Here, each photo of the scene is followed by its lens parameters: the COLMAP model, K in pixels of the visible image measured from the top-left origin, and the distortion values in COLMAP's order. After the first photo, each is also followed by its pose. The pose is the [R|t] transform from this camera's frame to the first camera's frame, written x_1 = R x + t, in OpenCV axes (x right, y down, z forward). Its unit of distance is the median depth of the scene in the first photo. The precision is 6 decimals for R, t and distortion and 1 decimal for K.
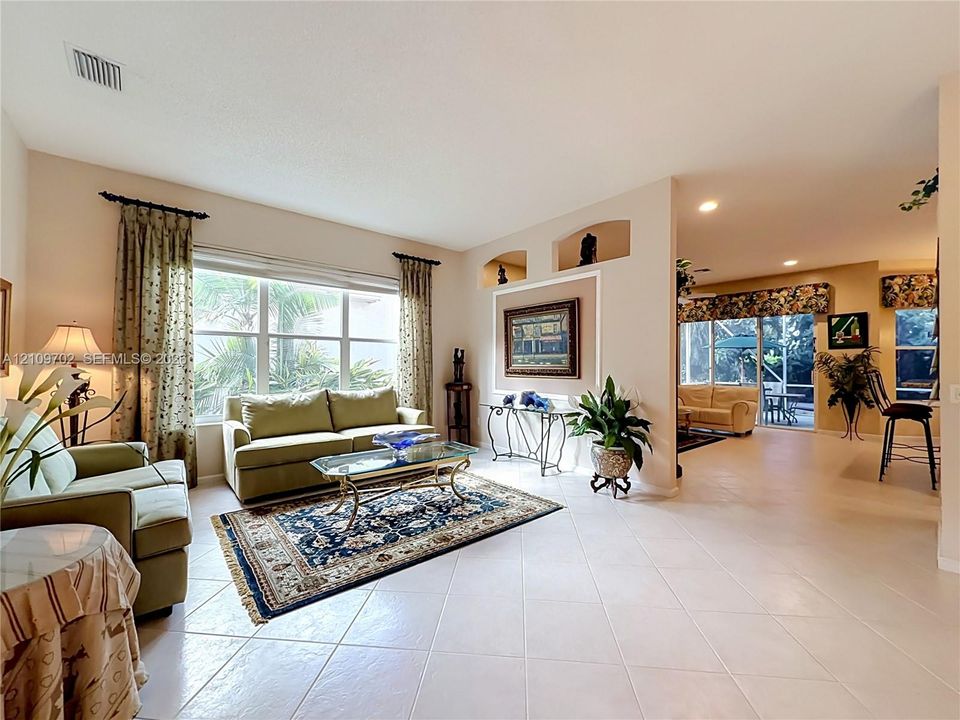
lens RADIAL K [[387.1, 0, 477.1], [0, 387.1, 363.1], [0, 0, 1]] dist [0.000791, -0.000229]
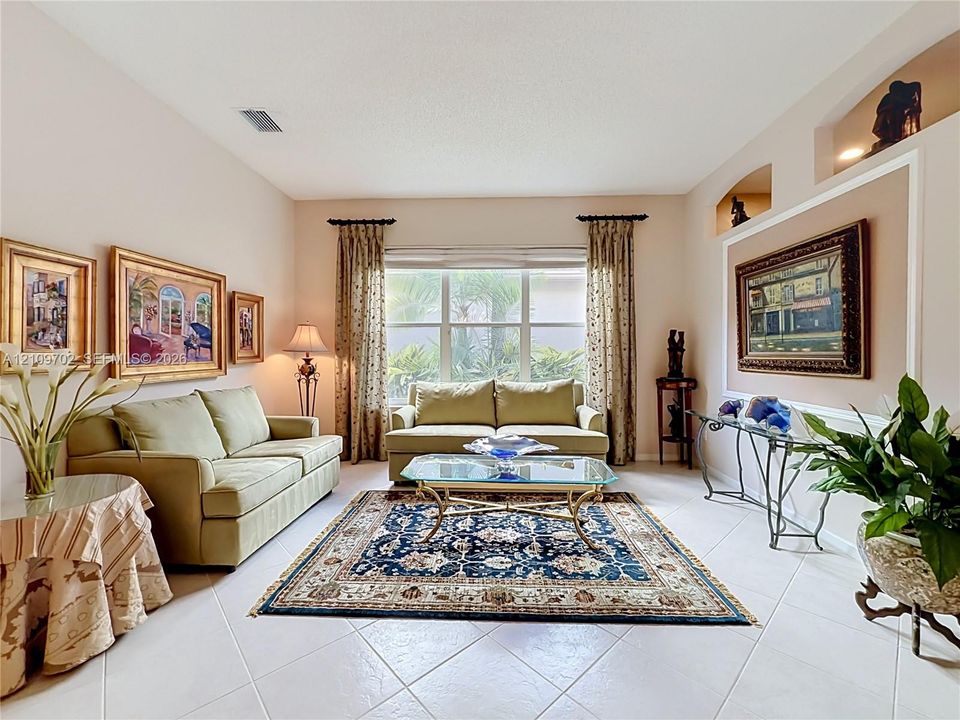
lens RADIAL K [[400.2, 0, 480.8], [0, 400.2, 357.7], [0, 0, 1]] dist [-0.000815, -0.000181]
pose [[0.744180, 0.004153, -0.667967, 0.268339], [0.006046, 0.999898, 0.012954, 0.002559], [0.667952, -0.013679, 0.744079, 0.309477]]
